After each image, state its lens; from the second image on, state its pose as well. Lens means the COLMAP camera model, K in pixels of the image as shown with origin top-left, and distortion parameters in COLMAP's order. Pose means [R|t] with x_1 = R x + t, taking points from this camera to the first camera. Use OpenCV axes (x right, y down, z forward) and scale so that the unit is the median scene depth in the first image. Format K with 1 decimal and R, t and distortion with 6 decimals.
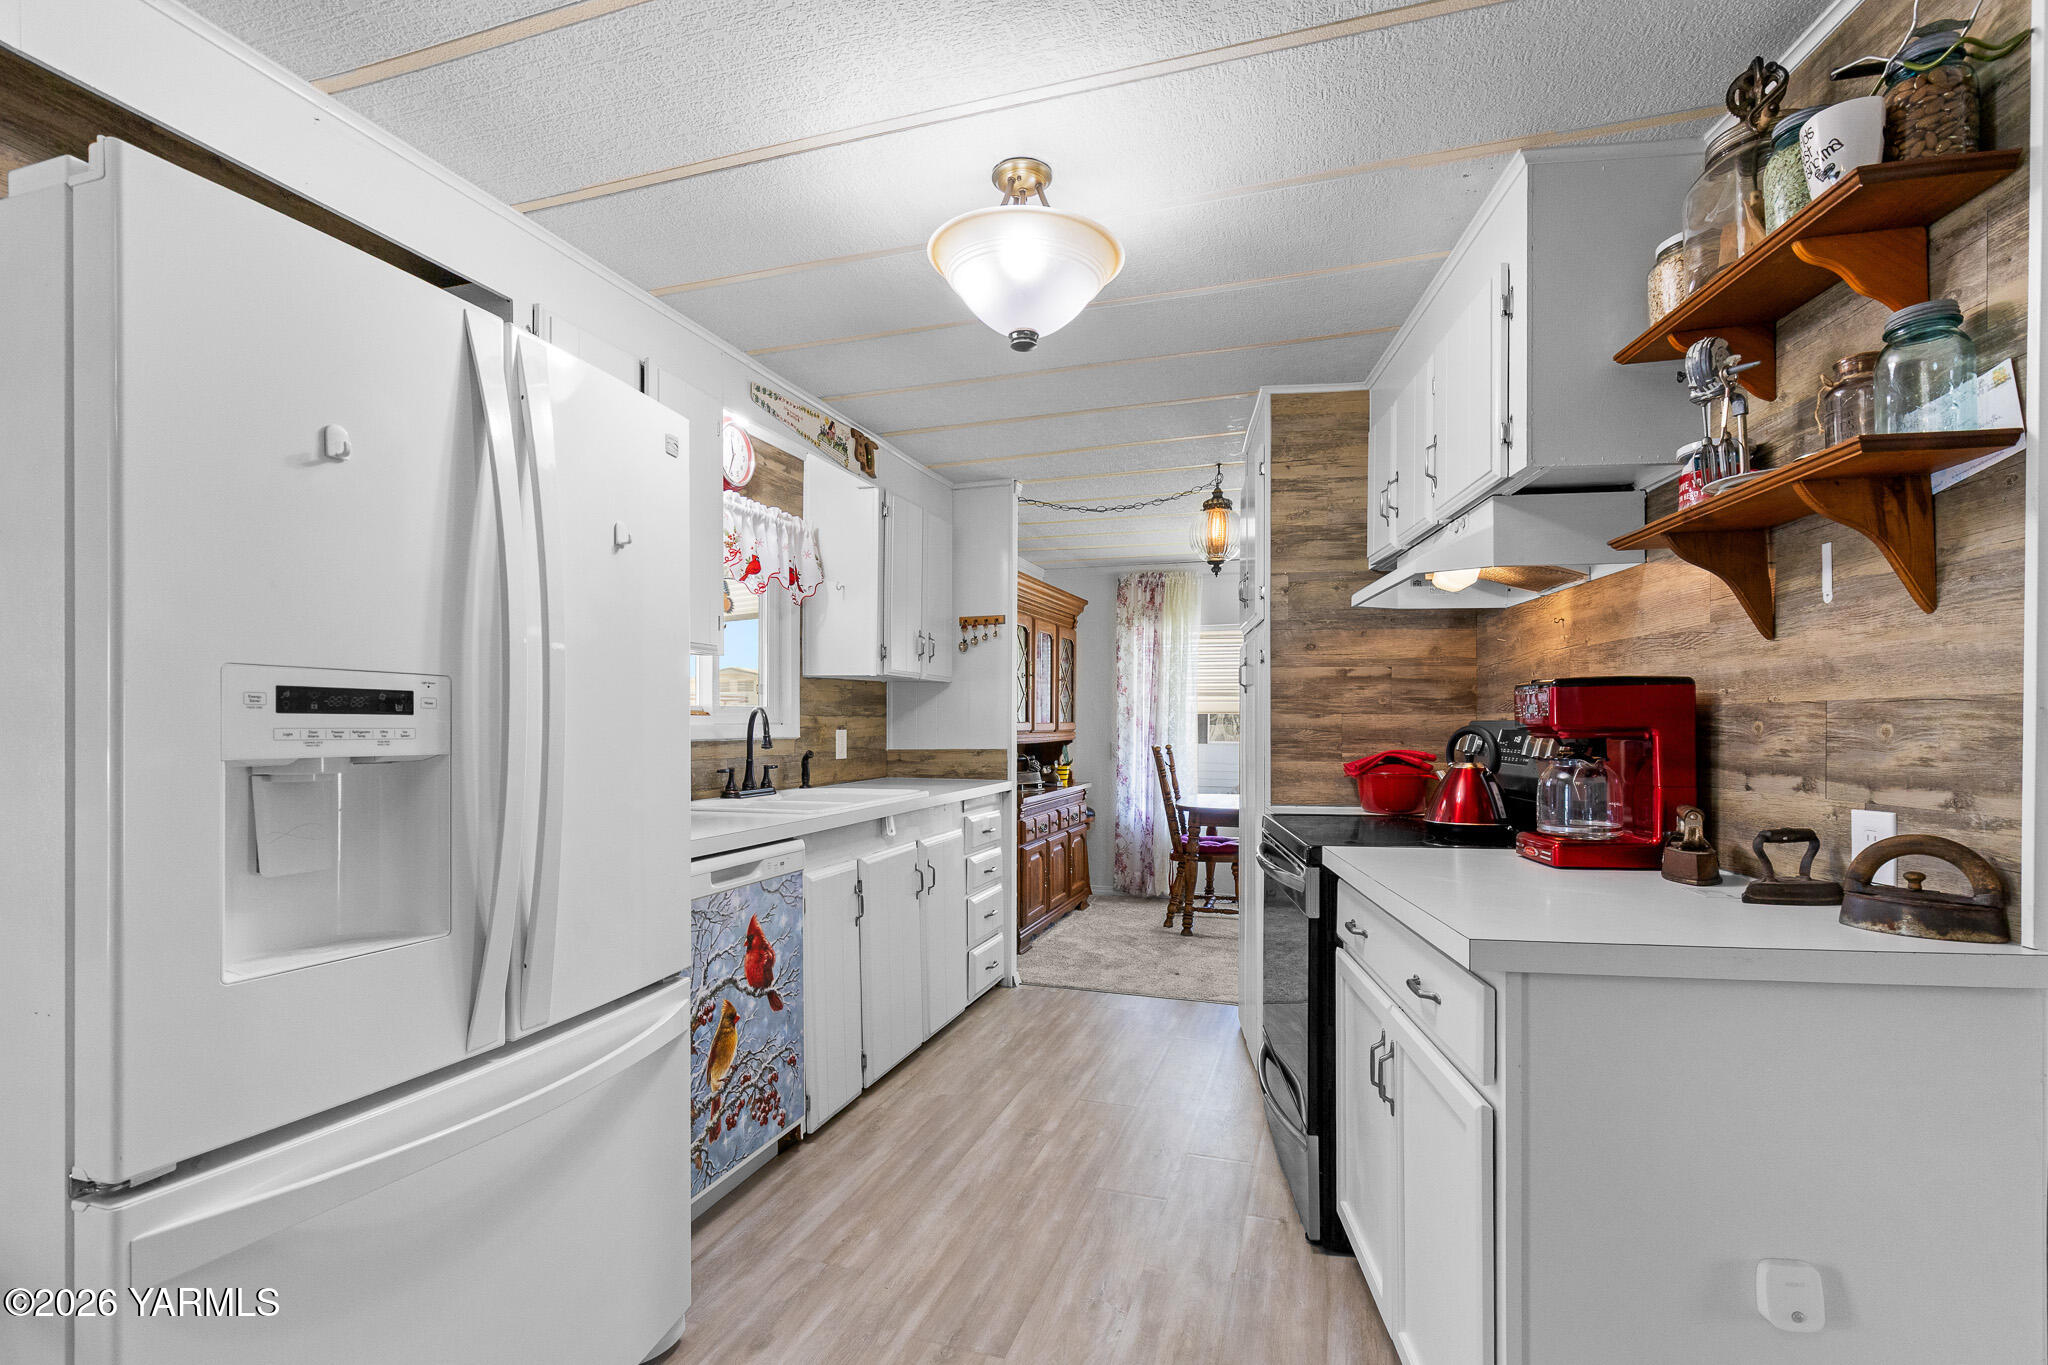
lens RADIAL K [[931.7, 0, 1026.4], [0, 931.7, 723.3], [0, 0, 1]] dist [0.008525, -0.000359]
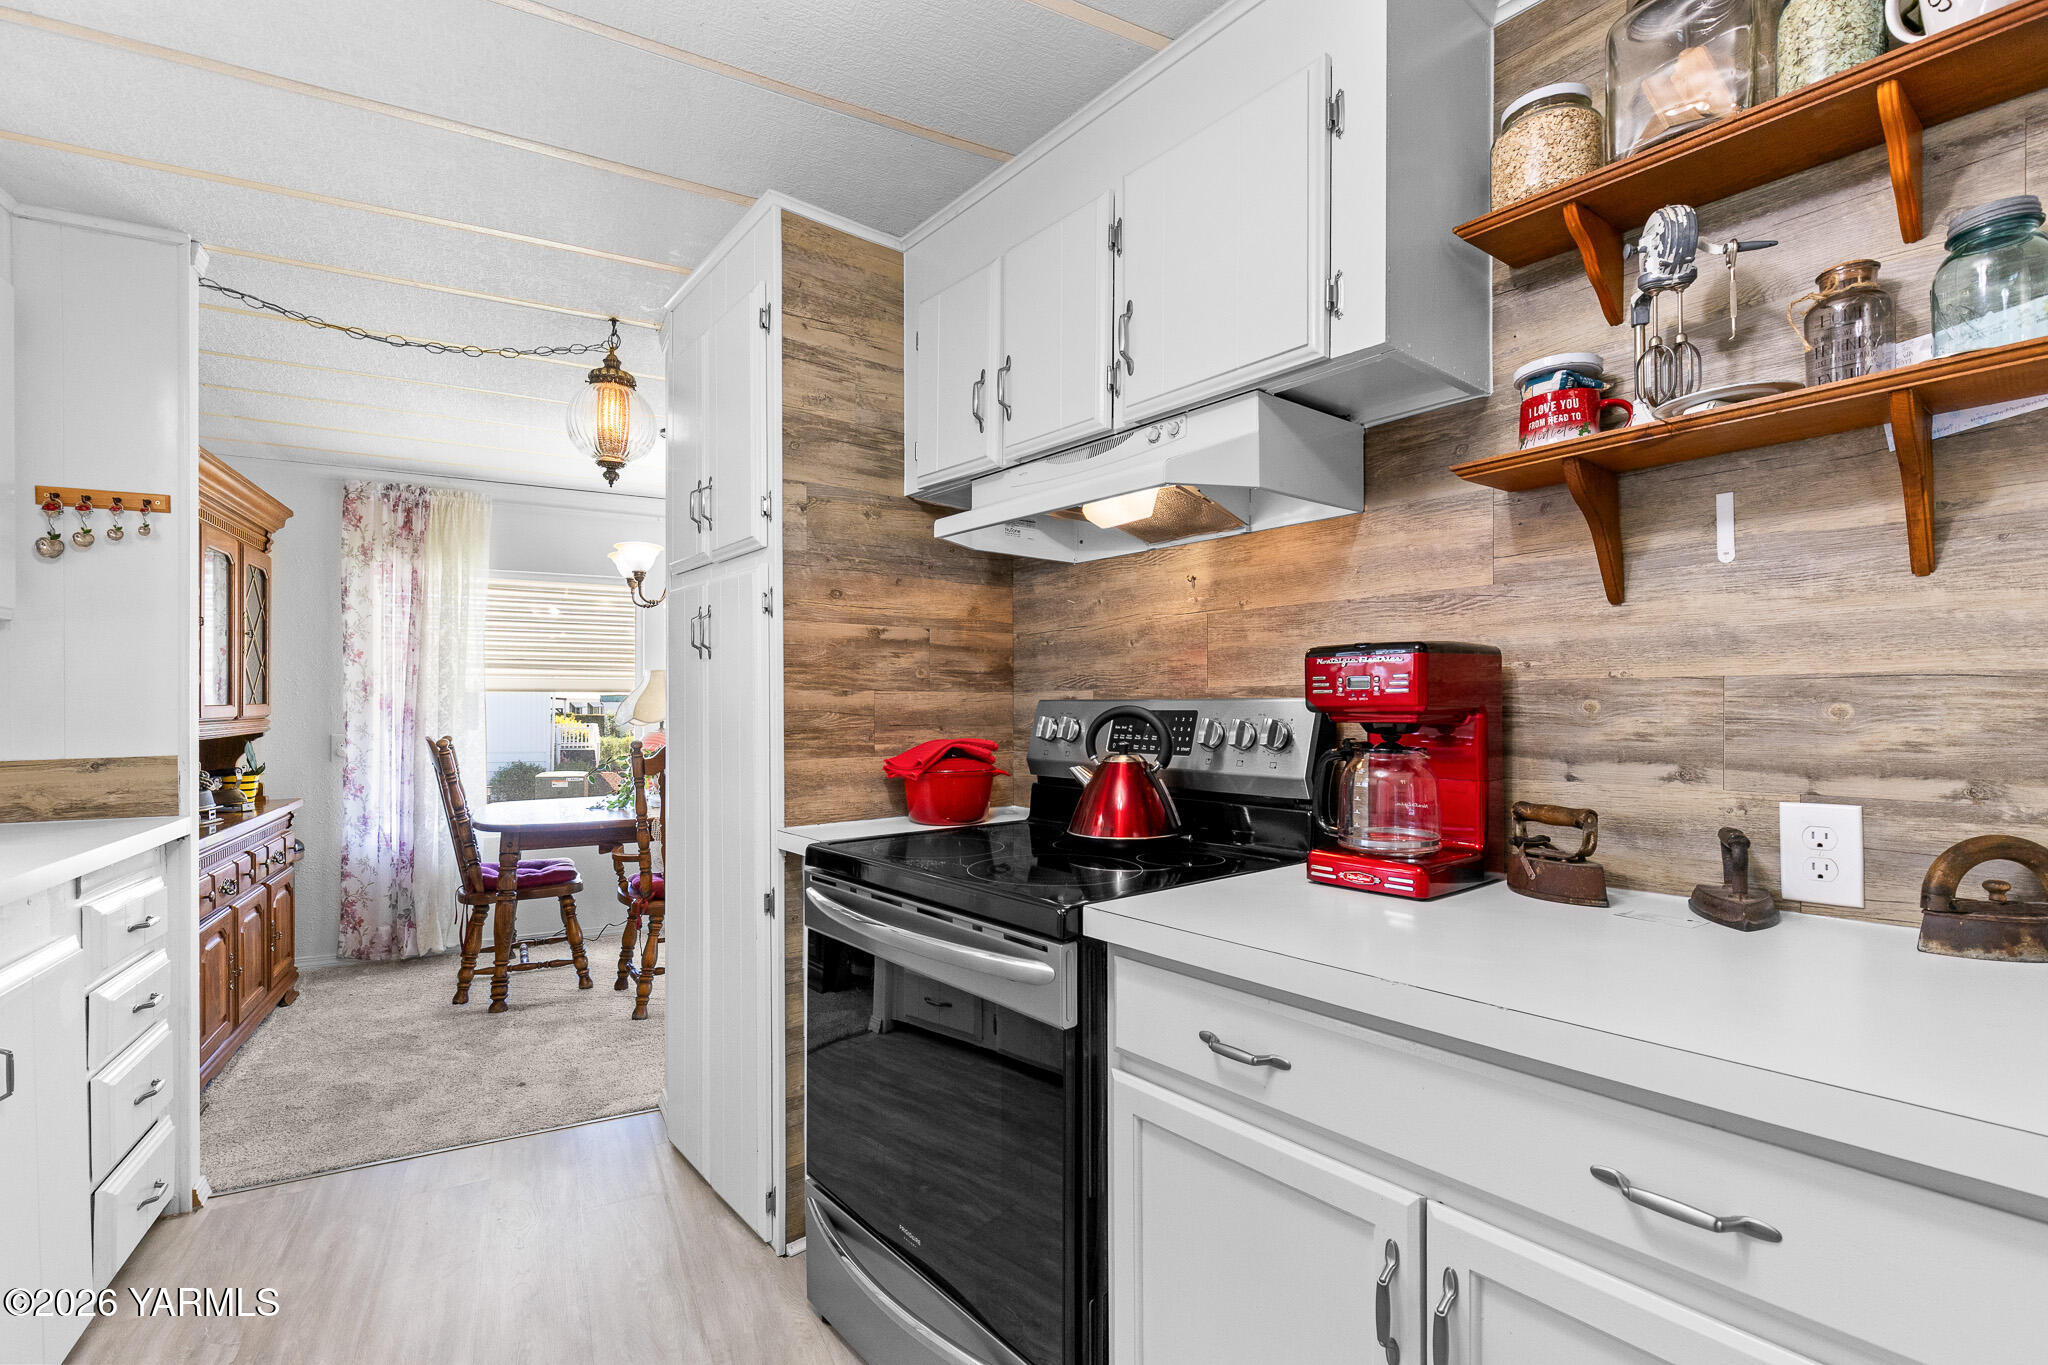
lens RADIAL K [[923.5, 0, 1031.8], [0, 923.5, 704.7], [0, 0, 1]] dist [0.002601, 0.000324]
pose [[0.685961, -0.003693, 0.727629, -0.096500], [0.002702, 0.999993, 0.002528, -0.000840], [-0.727633, 0.000232, 0.685966, 0.422627]]
